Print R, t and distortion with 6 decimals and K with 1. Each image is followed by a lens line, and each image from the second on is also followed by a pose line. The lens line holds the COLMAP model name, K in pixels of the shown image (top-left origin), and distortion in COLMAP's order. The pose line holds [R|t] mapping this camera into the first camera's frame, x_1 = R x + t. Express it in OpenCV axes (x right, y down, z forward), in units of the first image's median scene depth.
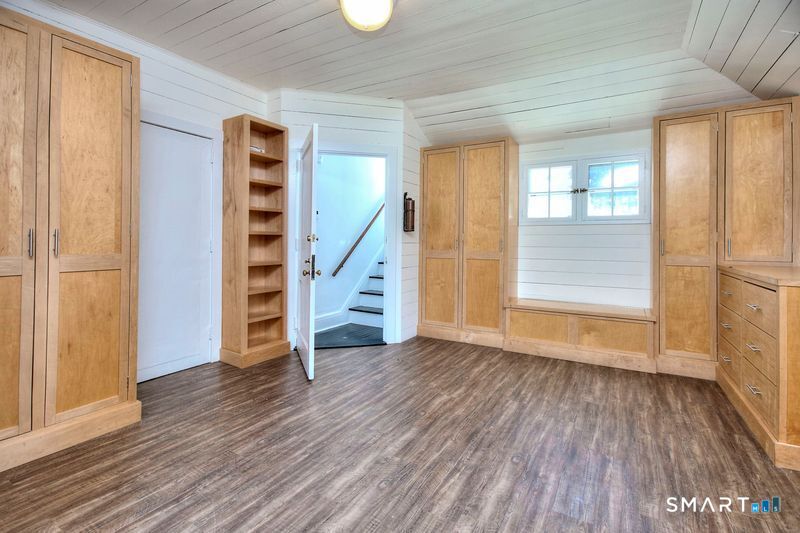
lens RADIAL K [[385.4, 0, 404.6], [0, 385.4, 248.0], [0, 0, 1]] dist [-0.047595, 0.022083]
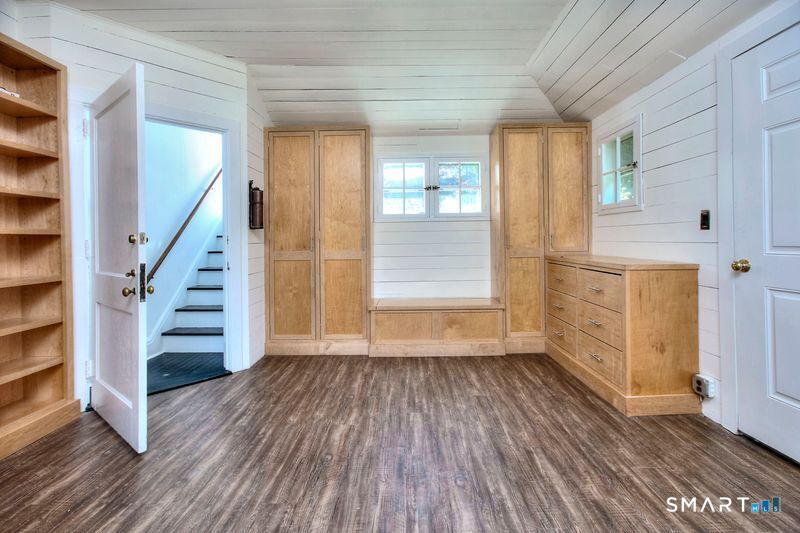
lens RADIAL K [[385.4, 0, 404.6], [0, 385.4, 248.0], [0, 0, 1]] dist [-0.047595, 0.022083]
pose [[0.856749, -0.028490, 0.514947, -0.160189], [0.027471, 0.999577, 0.009597, -0.002458], [-0.515002, 0.005924, 0.857169, 0.183730]]
